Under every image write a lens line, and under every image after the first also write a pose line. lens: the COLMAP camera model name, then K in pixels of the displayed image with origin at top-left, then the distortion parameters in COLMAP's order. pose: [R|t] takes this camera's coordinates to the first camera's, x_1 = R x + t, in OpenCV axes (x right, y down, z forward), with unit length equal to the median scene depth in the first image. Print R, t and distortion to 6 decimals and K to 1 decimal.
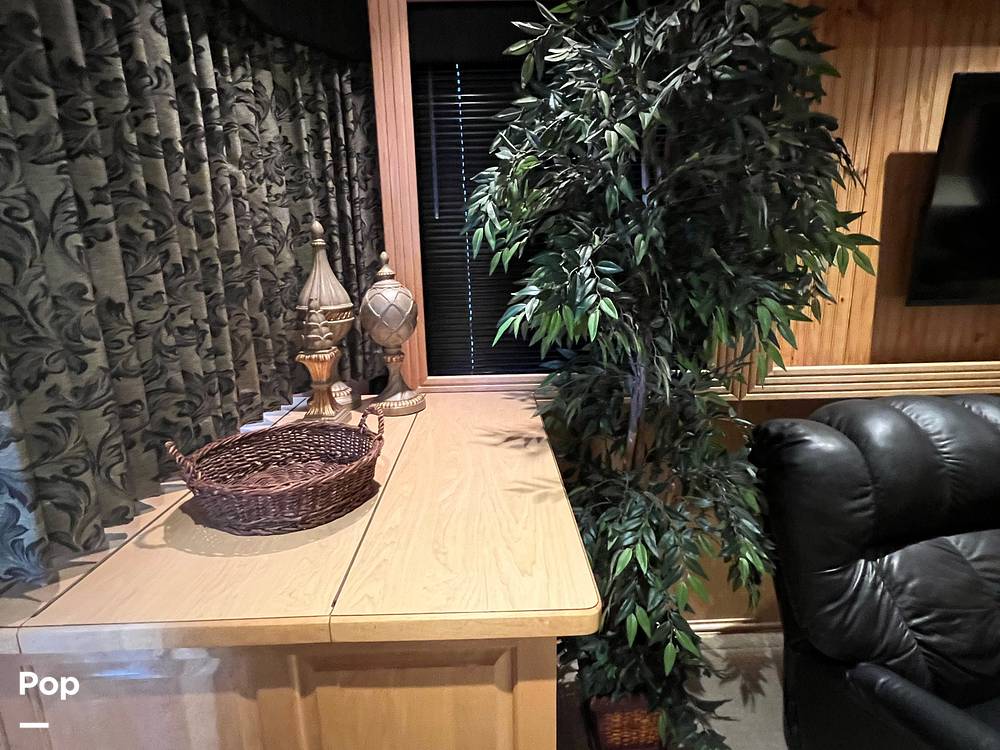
lens RADIAL K [[533.2, 0, 499.1], [0, 533.2, 372.1], [0, 0, 1]] dist [-0.005980, 0.005110]
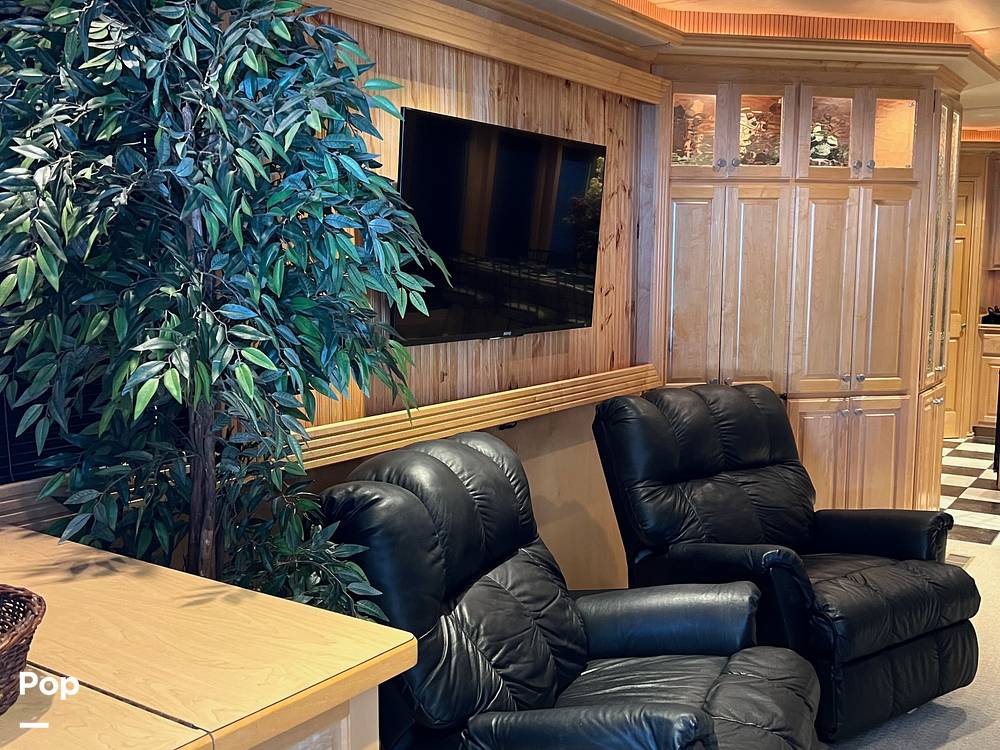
lens RADIAL K [[986.6, 0, 501.5], [0, 986.6, 378.1], [0, 0, 1]] dist [0.051080, 0.000000]
pose [[0.597959, -0.073412, 0.798157, -0.607699], [0.165188, 0.985707, -0.033092, 0.019055], [-0.784320, 0.151634, 0.601540, -0.181807]]
